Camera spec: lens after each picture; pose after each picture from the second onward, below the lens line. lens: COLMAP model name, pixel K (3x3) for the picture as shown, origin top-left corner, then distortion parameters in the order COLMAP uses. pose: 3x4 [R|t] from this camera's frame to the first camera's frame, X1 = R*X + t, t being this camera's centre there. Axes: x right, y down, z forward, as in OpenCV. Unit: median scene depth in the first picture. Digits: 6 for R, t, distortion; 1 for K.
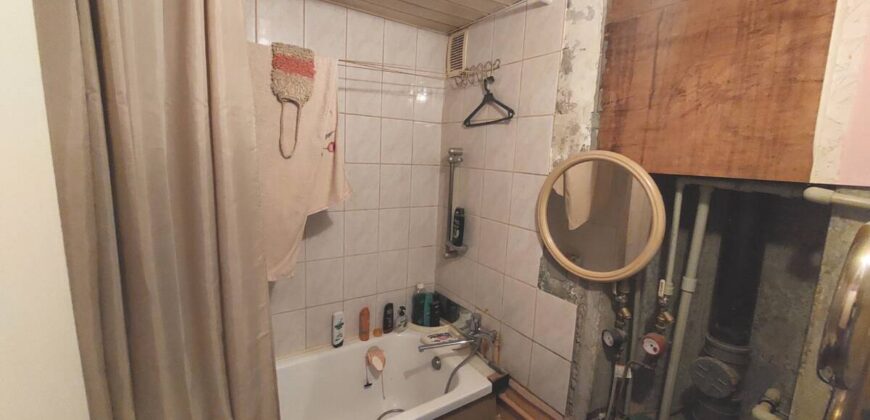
lens RADIAL K [[349.0, 0, 430.5], [0, 349.0, 205.1], [0, 0, 1]] dist [-0.018217, -0.000390]
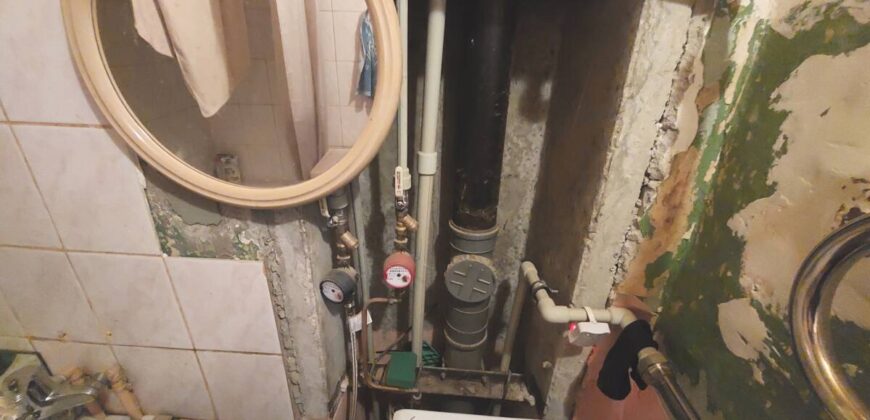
lens RADIAL K [[349.0, 0, 429.7], [0, 349.0, 206.9], [0, 0, 1]] dist [-0.018217, -0.000390]
pose [[0.586066, -0.353153, 0.729253, 0.236596], [0.106902, 0.925853, 0.362448, 0.067902], [-0.803180, -0.134460, 0.580363, 0.550302]]
